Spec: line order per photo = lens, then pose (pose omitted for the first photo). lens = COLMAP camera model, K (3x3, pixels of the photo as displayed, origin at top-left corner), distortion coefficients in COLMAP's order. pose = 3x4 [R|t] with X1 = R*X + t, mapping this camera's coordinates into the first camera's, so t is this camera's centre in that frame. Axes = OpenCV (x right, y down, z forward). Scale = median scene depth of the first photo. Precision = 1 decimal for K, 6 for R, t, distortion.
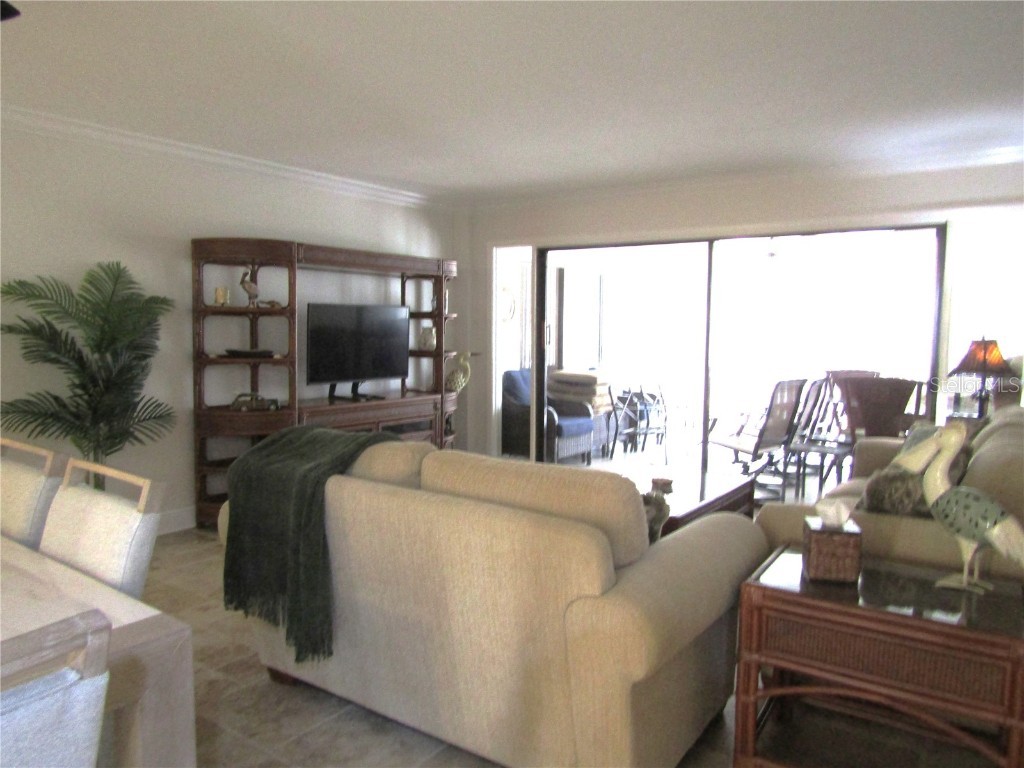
lens RADIAL K [[733.7, 0, 517.3], [0, 733.7, 381.0], [0, 0, 1]] dist [-0.003056, -0.001762]
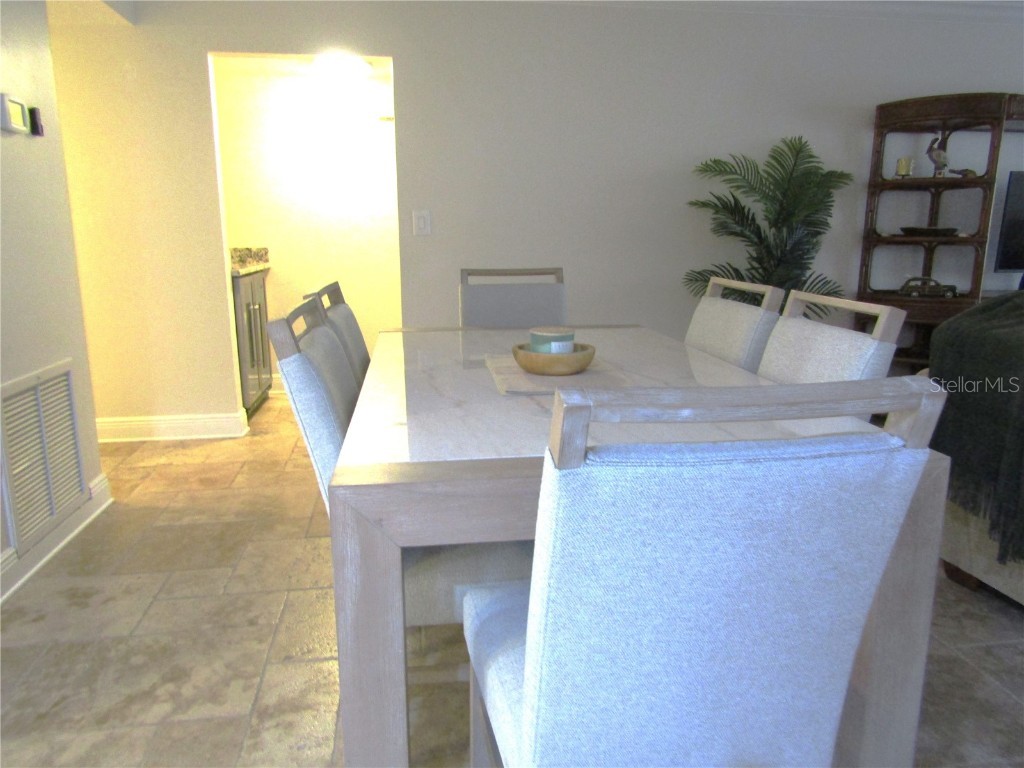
lens RADIAL K [[733.7, 0, 509.4], [0, 733.7, 386.2], [0, 0, 1]] dist [-0.003056, -0.001762]
pose [[0.690059, 0.136066, -0.710848, -0.058333], [-0.047484, 0.988564, 0.143129, 0.044152], [0.722194, -0.065013, 0.688629, 0.008085]]
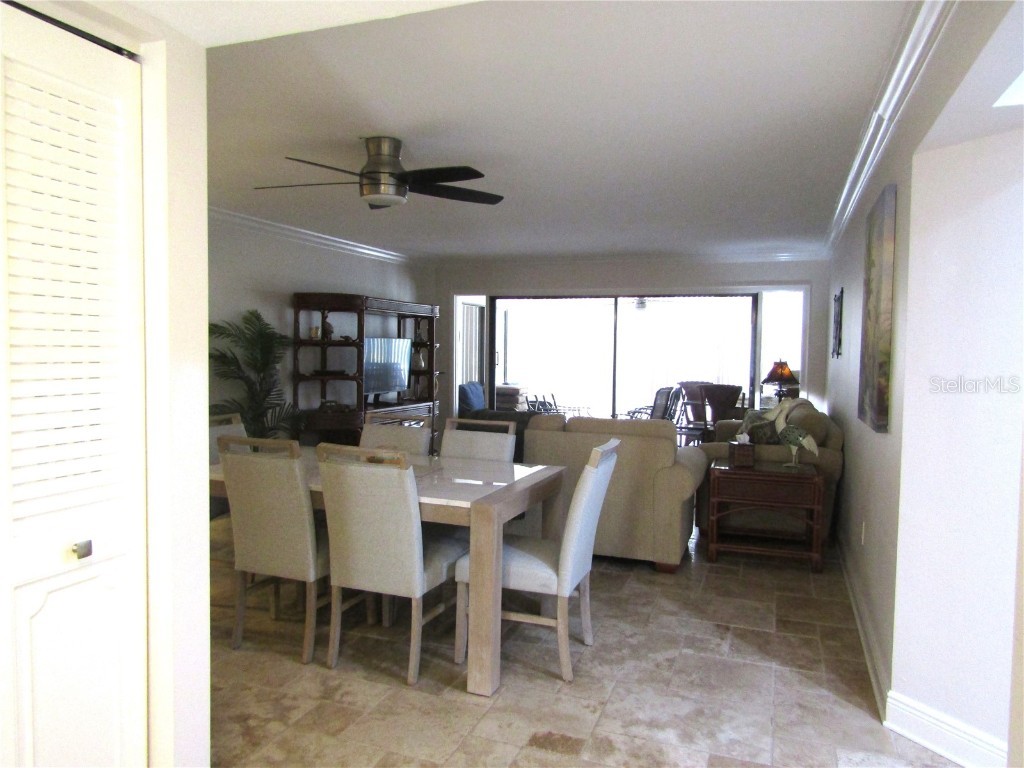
lens RADIAL K [[733.7, 0, 513.4], [0, 733.7, 389.5], [0, 0, 1]] dist [-0.003056, -0.001762]
pose [[0.965314, -0.012300, 0.260802, -0.392365], [0.016569, 0.999762, -0.014176, 0.021416], [-0.260566, 0.018006, 0.965288, -0.474067]]
